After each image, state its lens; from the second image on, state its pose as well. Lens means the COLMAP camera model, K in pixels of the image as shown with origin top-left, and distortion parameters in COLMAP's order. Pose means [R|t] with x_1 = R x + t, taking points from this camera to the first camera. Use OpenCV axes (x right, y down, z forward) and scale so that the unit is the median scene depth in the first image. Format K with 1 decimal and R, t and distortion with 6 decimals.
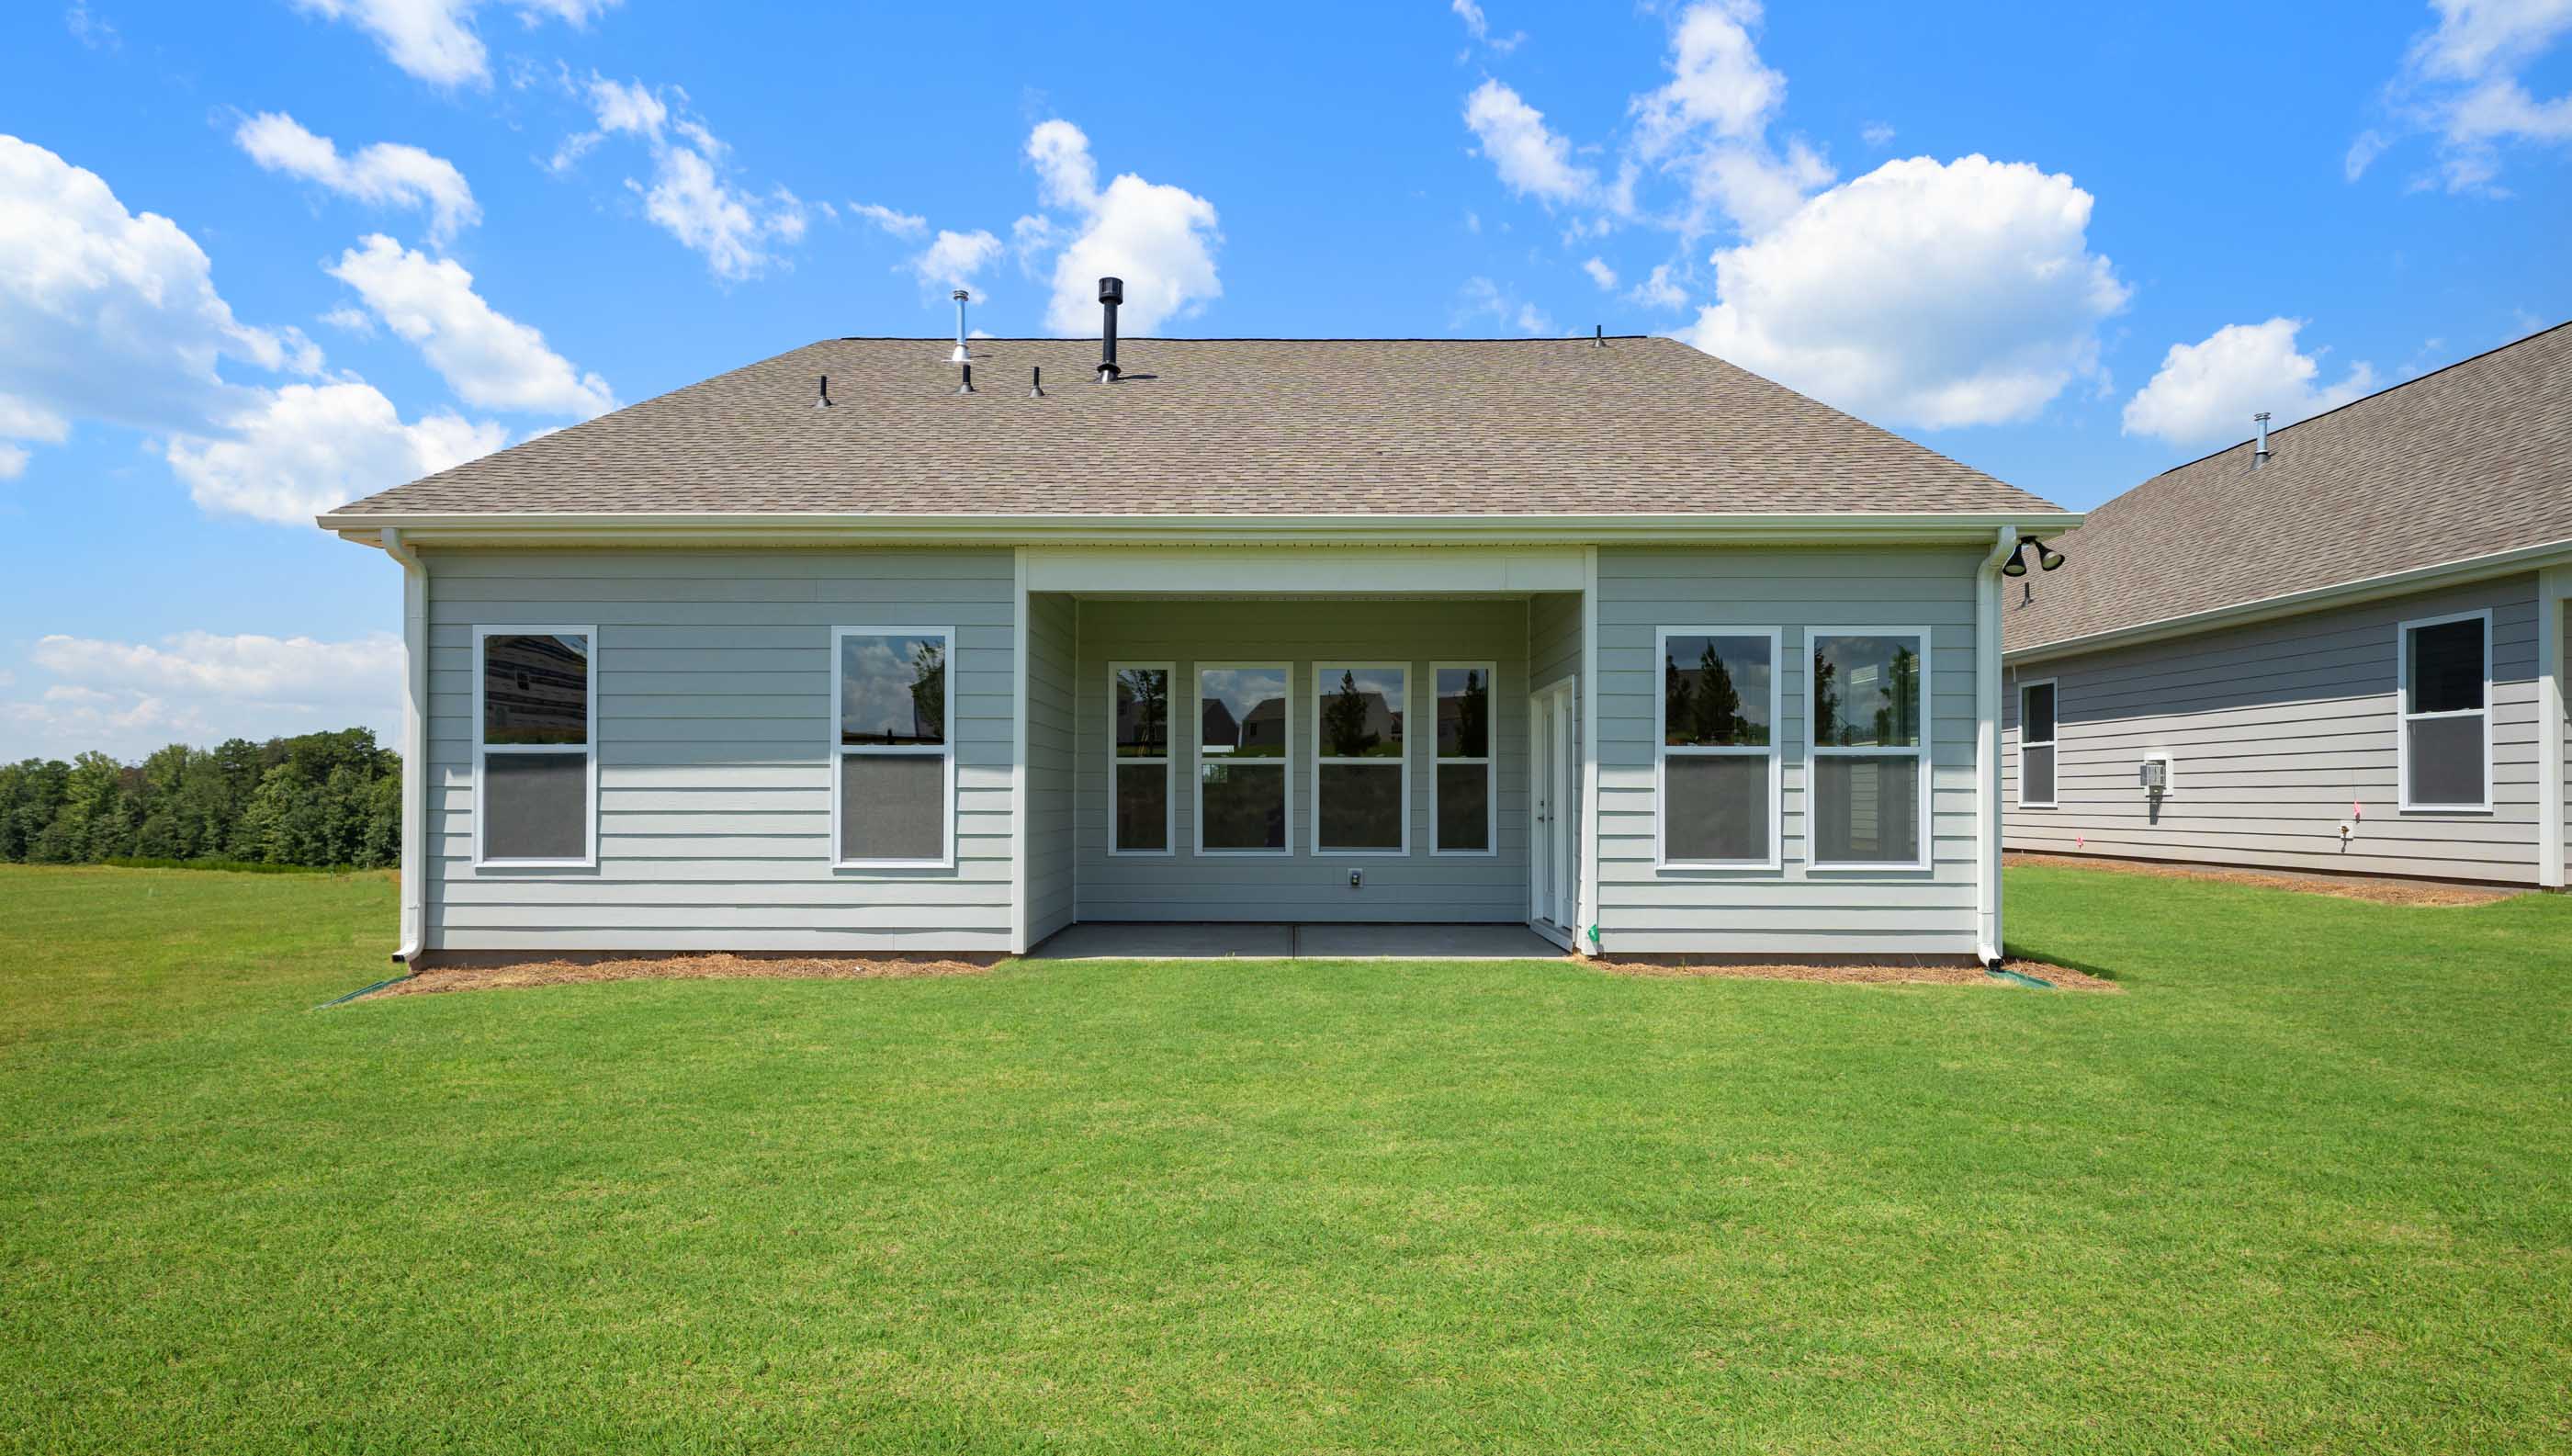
lens RADIAL K [[1194.3, 0, 1281.5], [0, 1194.3, 731.8], [0, 0, 1]] dist [0.001420, 0.000171]
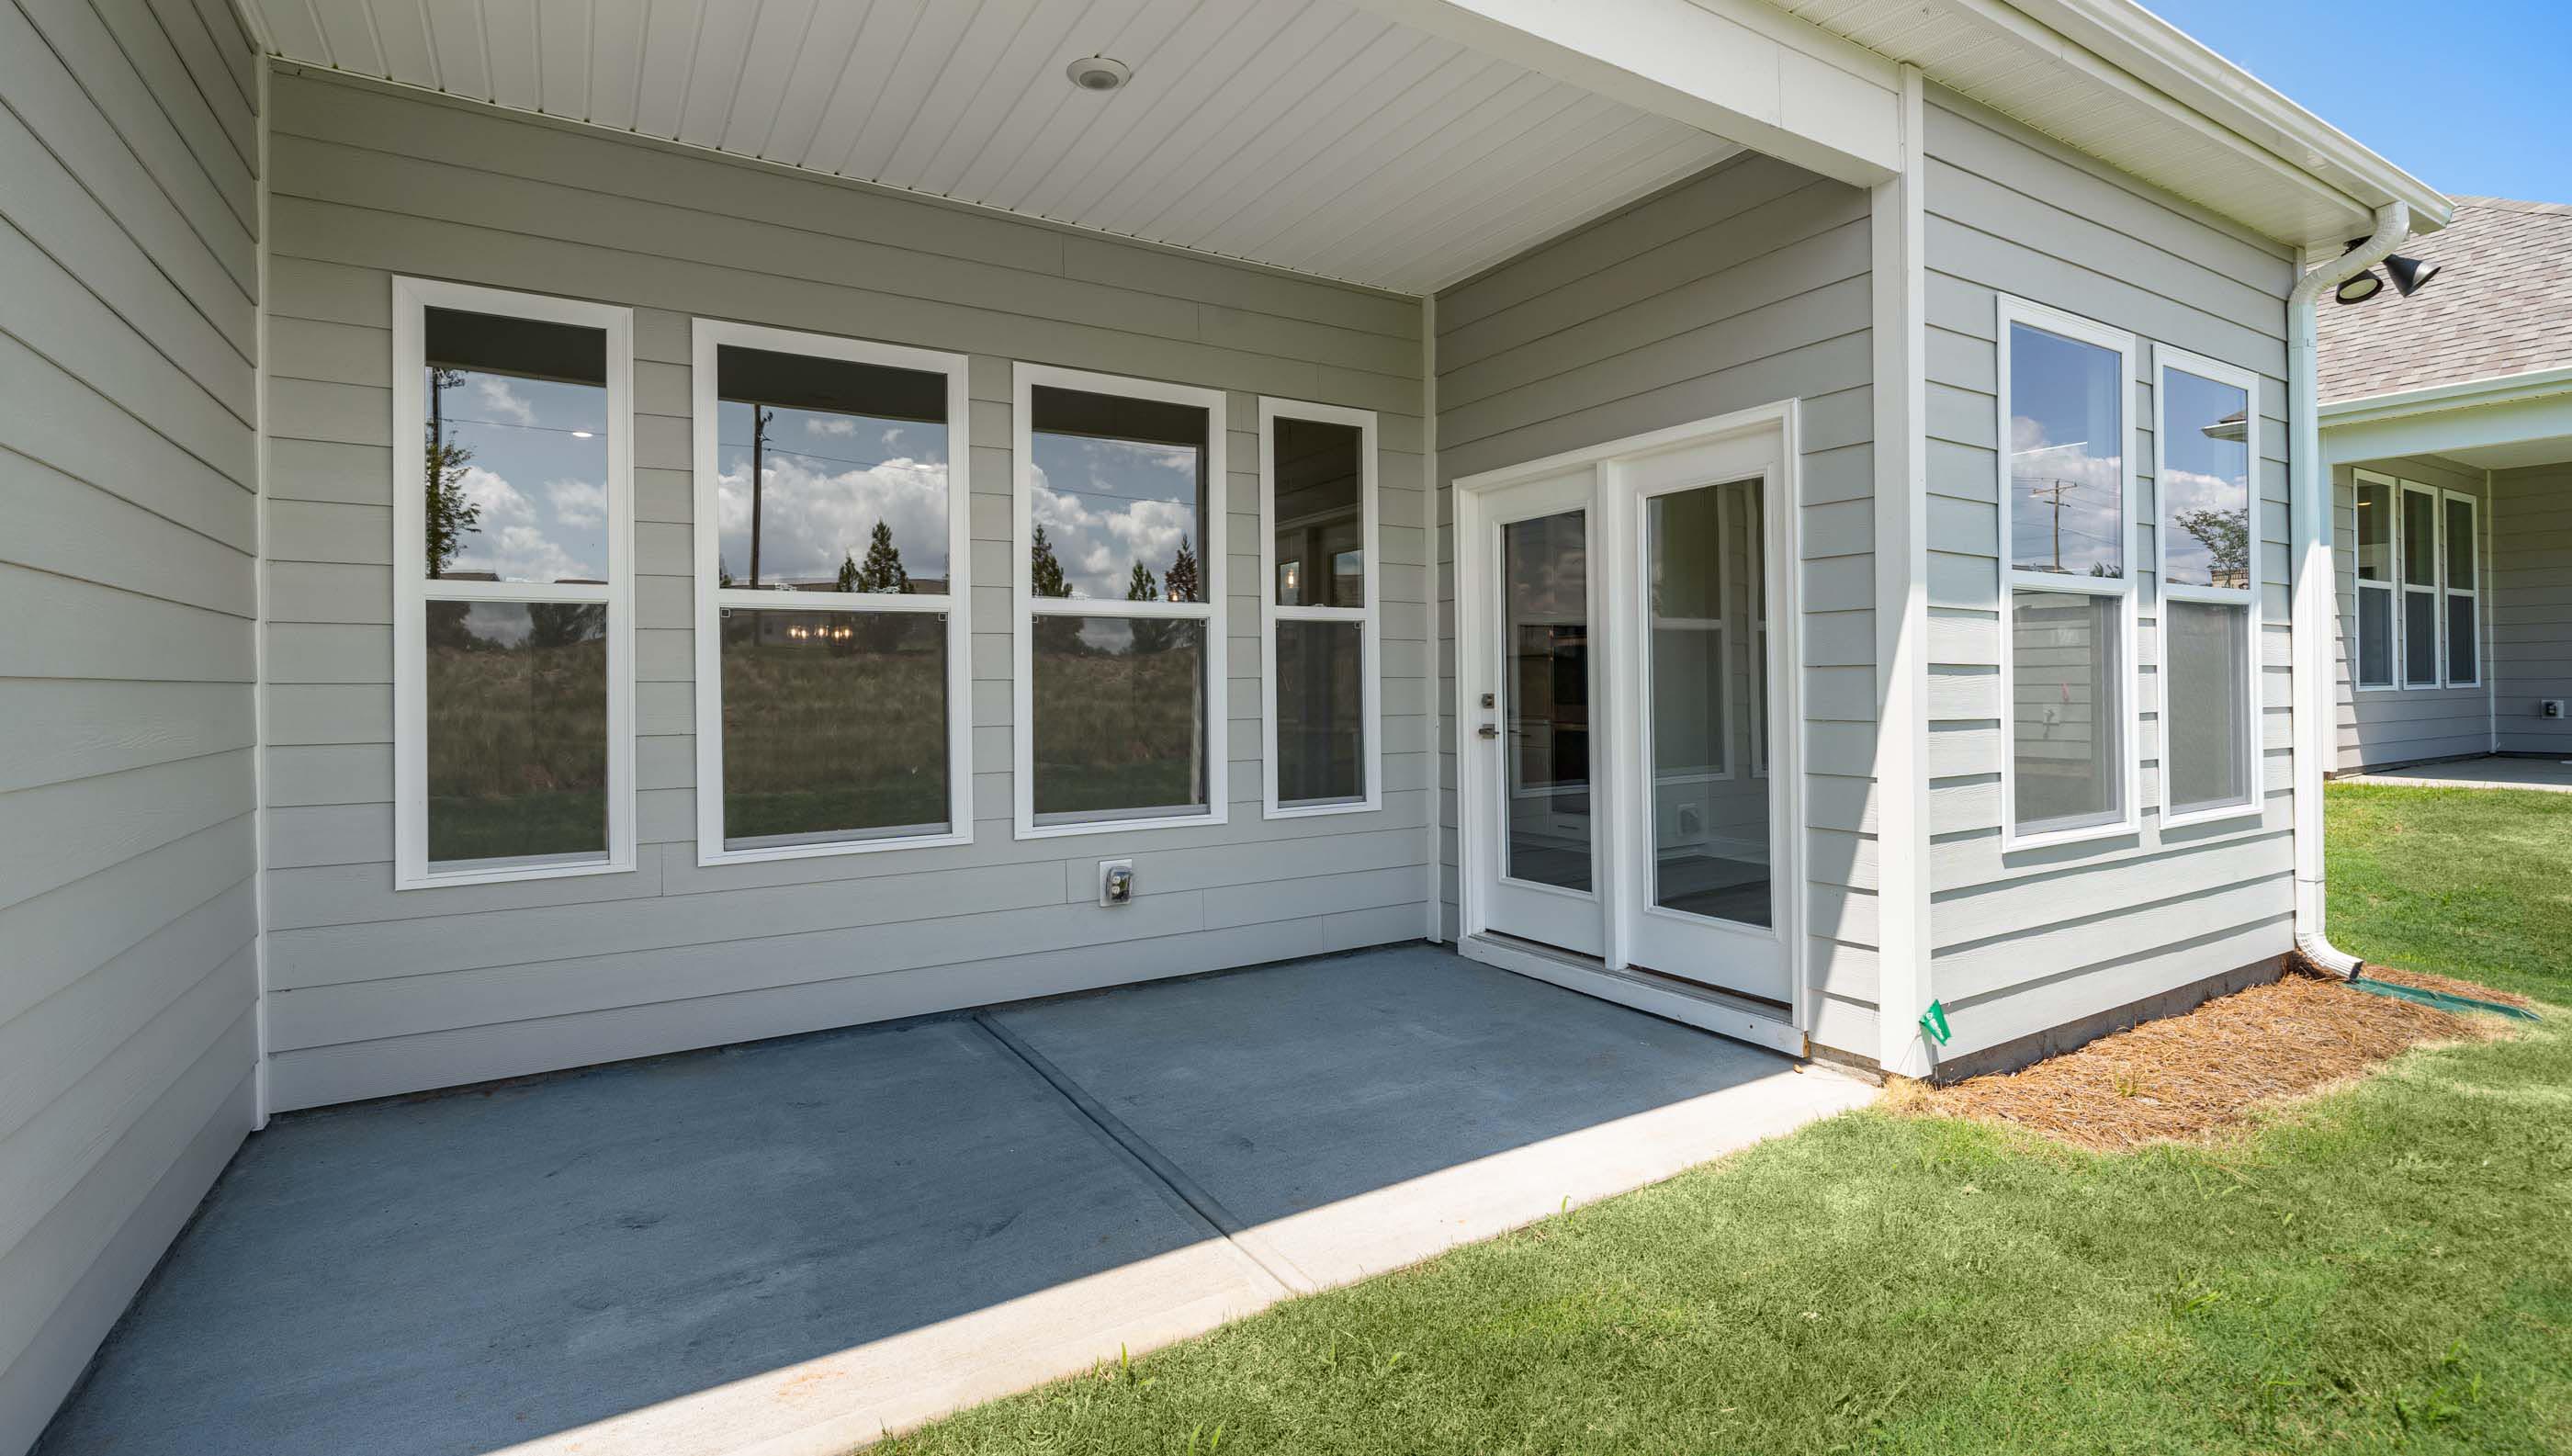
lens RADIAL K [[1195.4, 0, 1273.2], [0, 1195.4, 690.6], [0, 0, 1]] dist [0.000147, -0.000106]
pose [[0.851966, -0.011745, 0.523466, -0.112828], [-0.018656, 0.998433, 0.052766, 0.030299], [-0.523265, -0.054721, 0.850411, 0.609787]]
